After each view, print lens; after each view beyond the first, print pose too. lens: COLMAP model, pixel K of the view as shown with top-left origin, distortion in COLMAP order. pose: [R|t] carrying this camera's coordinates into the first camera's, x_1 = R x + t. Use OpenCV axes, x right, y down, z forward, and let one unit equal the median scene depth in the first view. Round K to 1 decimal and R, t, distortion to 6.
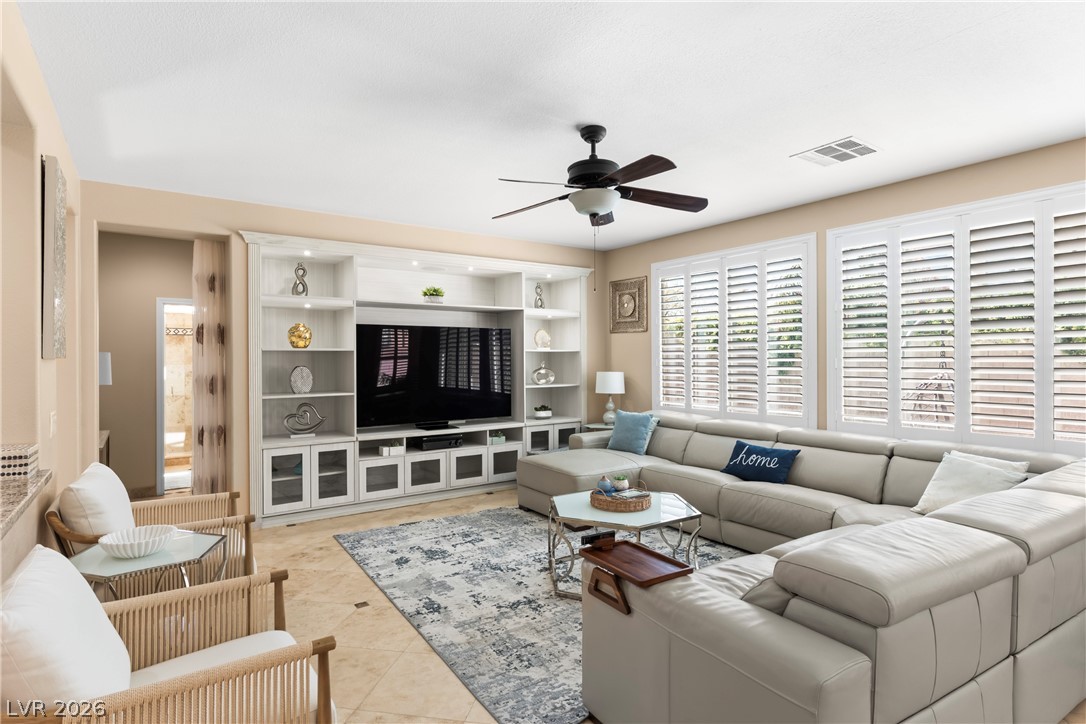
lens RADIAL K [[570.1, 0, 542.0], [0, 570.1, 360.9], [0, 0, 1]] dist [0.006574, -0.001869]
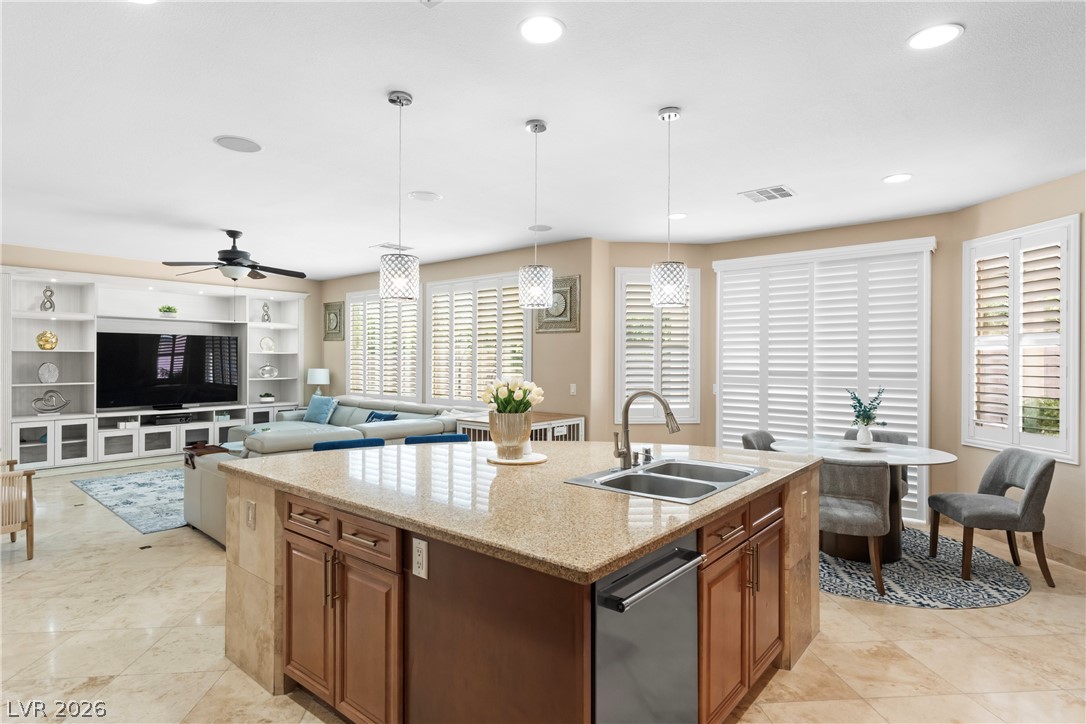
lens RADIAL K [[570.1, 0, 543.6], [0, 570.1, 359.6], [0, 0, 1]] dist [0.006574, -0.001869]
pose [[0.962208, 0.008428, 0.272185, 0.338813], [-0.007333, 0.999960, -0.005038, -0.000272], [-0.272217, 0.002851, 0.962232, -0.624490]]
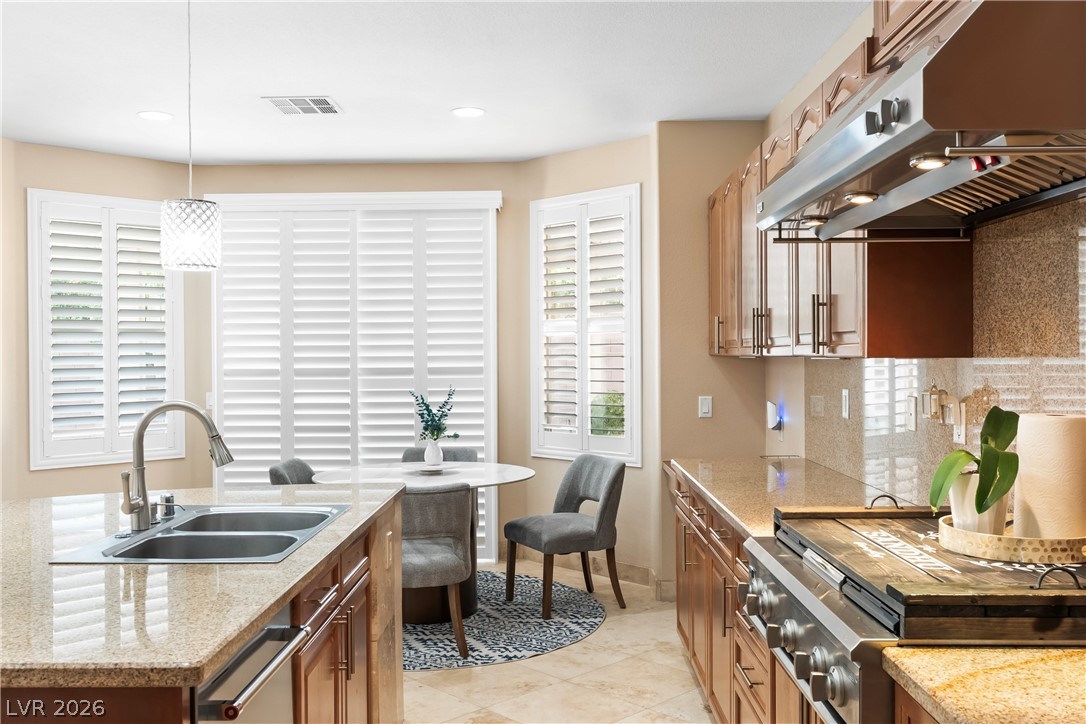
lens RADIAL K [[955.0, 0, 540.3], [0, 955.0, 359.8], [0, 0, 1]] dist [-0.015926, -0.007158]
pose [[0.577446, -0.006585, 0.816402, 0.245962], [0.007512, 0.999968, 0.002752, -0.000156], [-0.816394, 0.004544, 0.577477, -0.637717]]
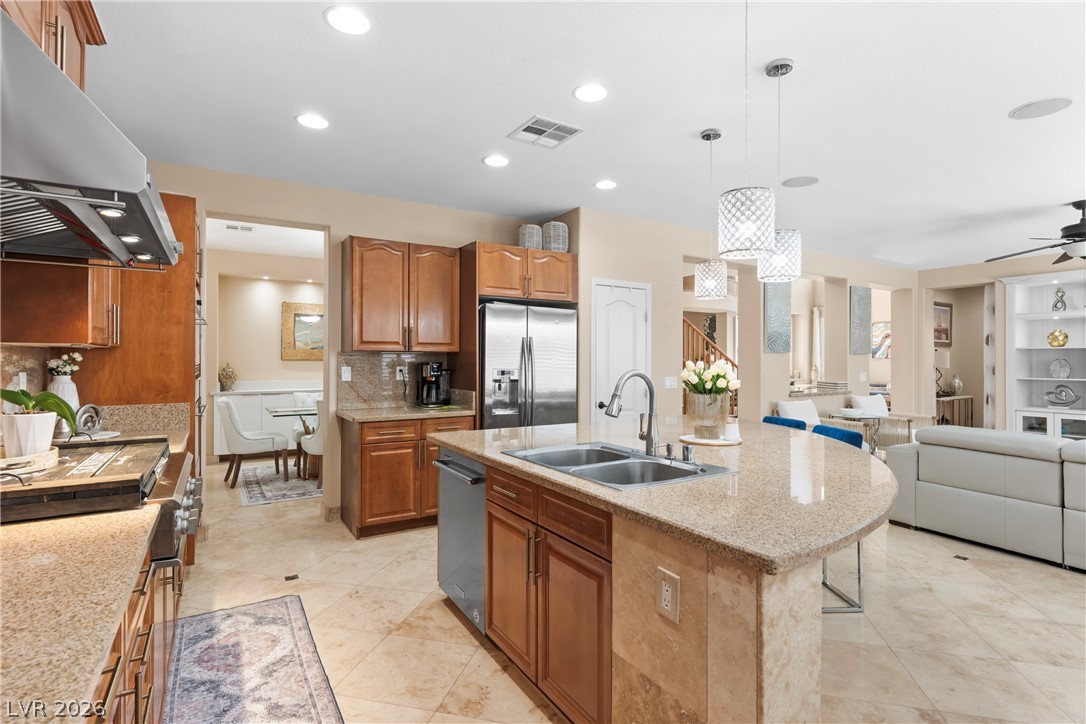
lens RADIAL K [[529.3, 0, 543.4], [0, 529.3, 359.7], [0, 0, 1]] dist [-0.001905, 0.001423]
pose [[-0.059708, 0.002713, -0.998212, 0.992900], [-0.004777, 0.999984, 0.003003, 0.012723], [0.998204, 0.004948, -0.059694, -0.220412]]
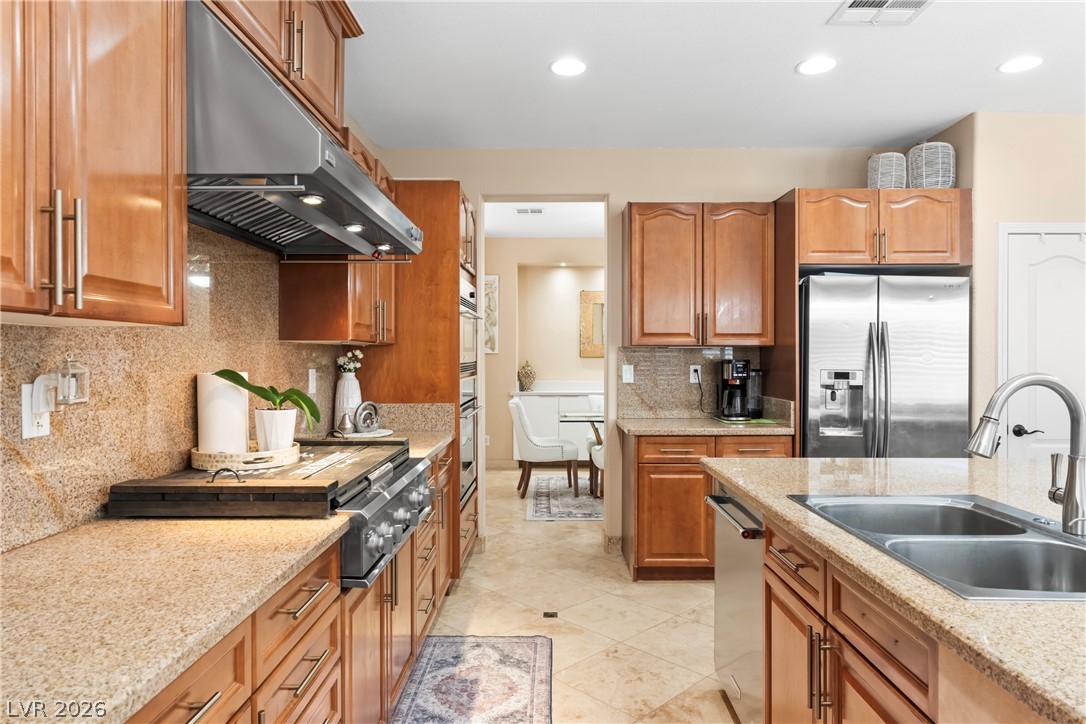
lens RADIAL K [[656.8, 0, 542.2], [0, 656.8, 358.9], [0, 0, 1]] dist [-0.013208, 0.008020]
pose [[-0.581555, 0.005649, -0.813488, 0.923395], [-0.000729, 0.999972, 0.007465, 0.013357], [0.813507, 0.004934, -0.581534, -0.181302]]
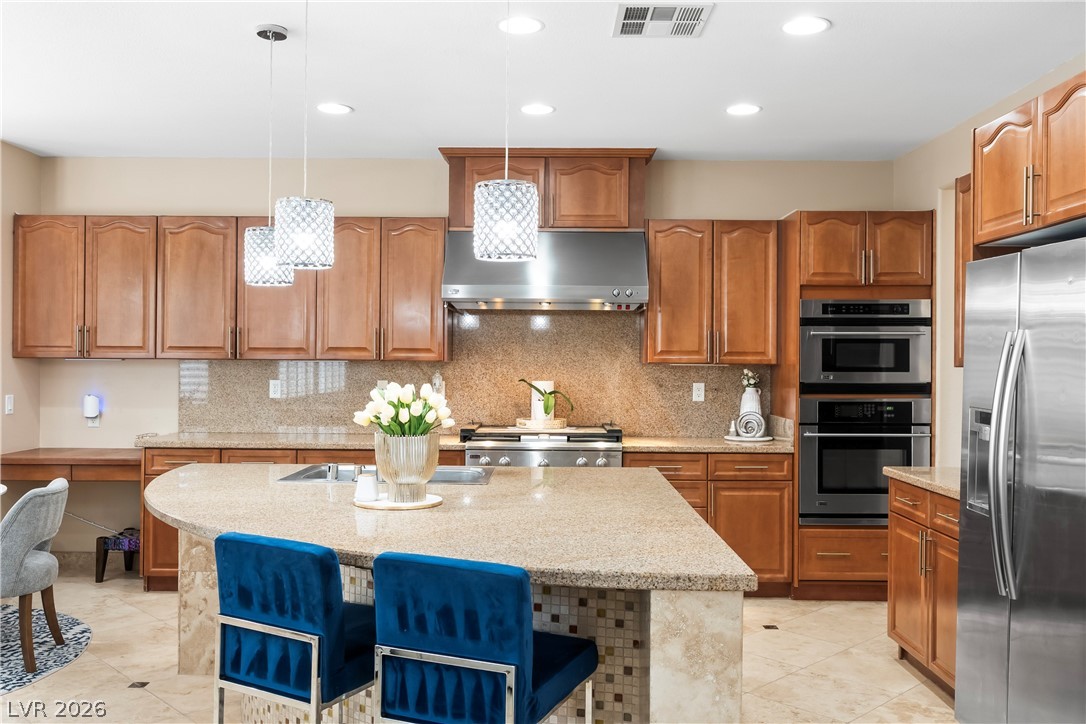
lens RADIAL K [[926.2, 0, 544.2], [0, 926.2, 358.2], [0, 0, 1]] dist [0.003791, -0.006106]
pose [[-0.814011, -0.002638, 0.580844, 0.030773], [-0.003489, 0.999994, -0.000348, -0.002765], [-0.580840, -0.002310, -0.814015, 0.356269]]
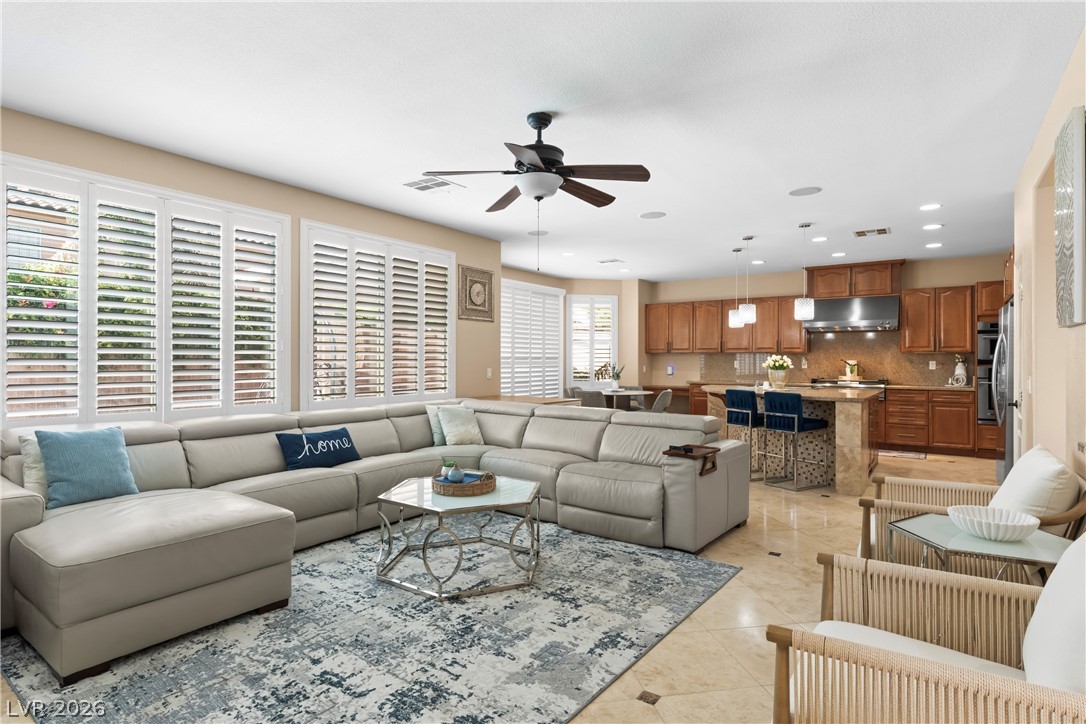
lens RADIAL K [[570.1, 0, 545.9], [0, 570.1, 358.9], [0, 0, 1]] dist [0.006574, -0.001869]
pose [[-0.347662, 0.004783, 0.937608, -0.563300], [0.000610, 0.999988, -0.004876, 0.028408], [-0.937620, -0.001123, -0.347661, 0.848864]]
